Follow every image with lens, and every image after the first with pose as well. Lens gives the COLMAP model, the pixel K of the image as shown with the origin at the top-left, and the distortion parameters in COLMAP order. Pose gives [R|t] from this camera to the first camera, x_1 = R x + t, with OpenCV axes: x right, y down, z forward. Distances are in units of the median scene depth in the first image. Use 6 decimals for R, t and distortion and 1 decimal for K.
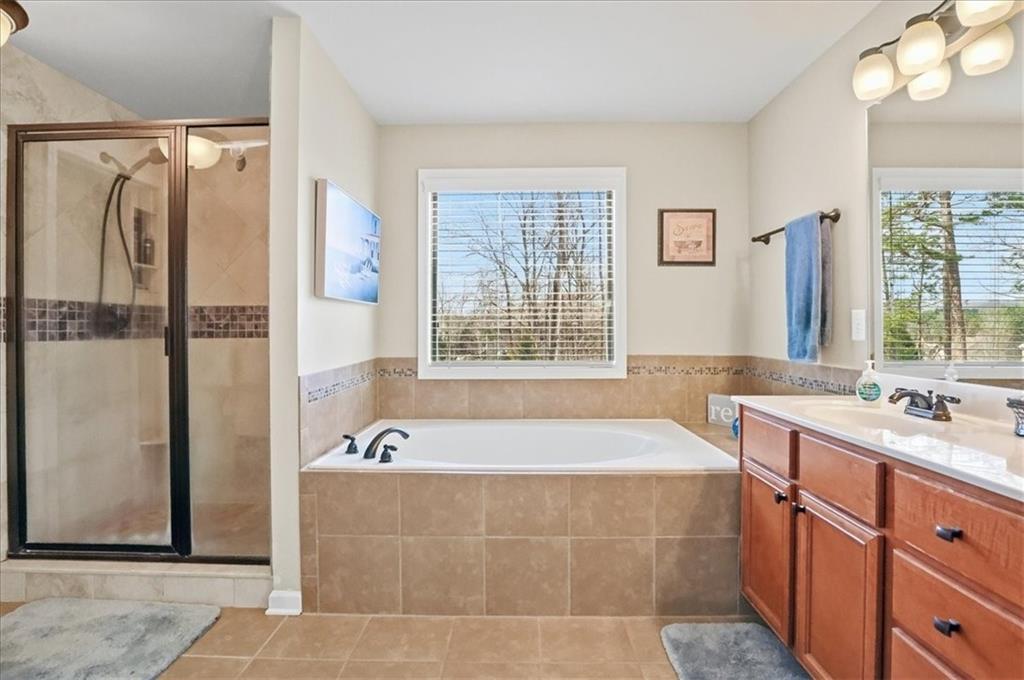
lens RADIAL K [[469.5, 0, 510.9], [0, 469.5, 335.1], [0, 0, 1]] dist [-0.032420, 0.001580]
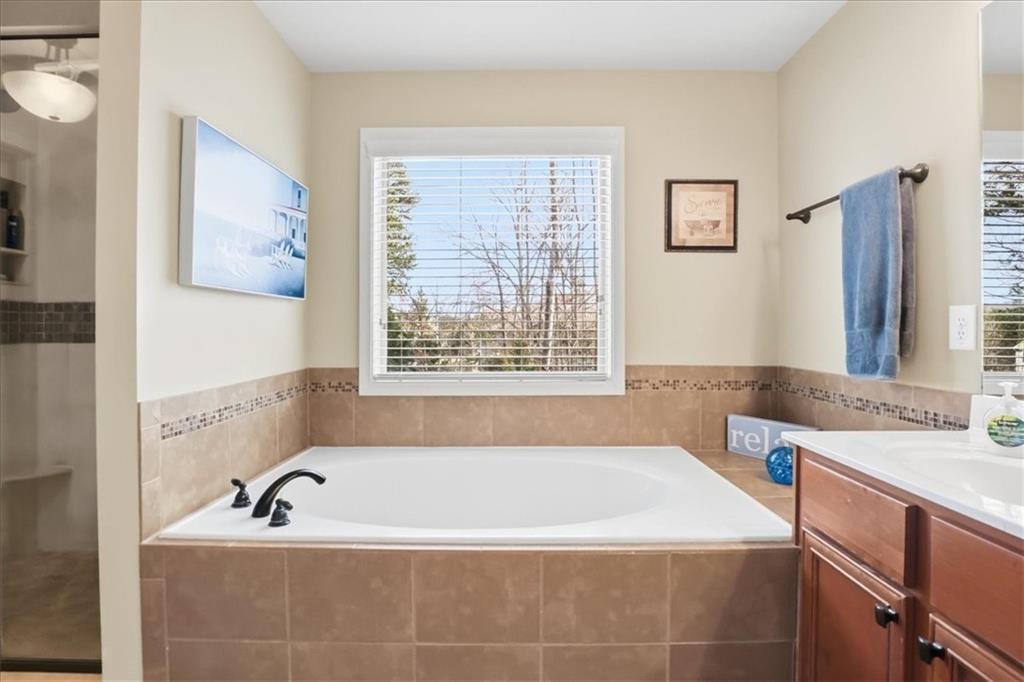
lens RADIAL K [[469.5, 0, 513.0], [0, 469.5, 343.1], [0, 0, 1]] dist [-0.032420, 0.001580]
pose [[0.999858, 0.001222, 0.016825, 0.060297], [-0.001425, 0.999926, 0.012081, -0.004846], [-0.016809, -0.012103, 0.999785, 0.283112]]
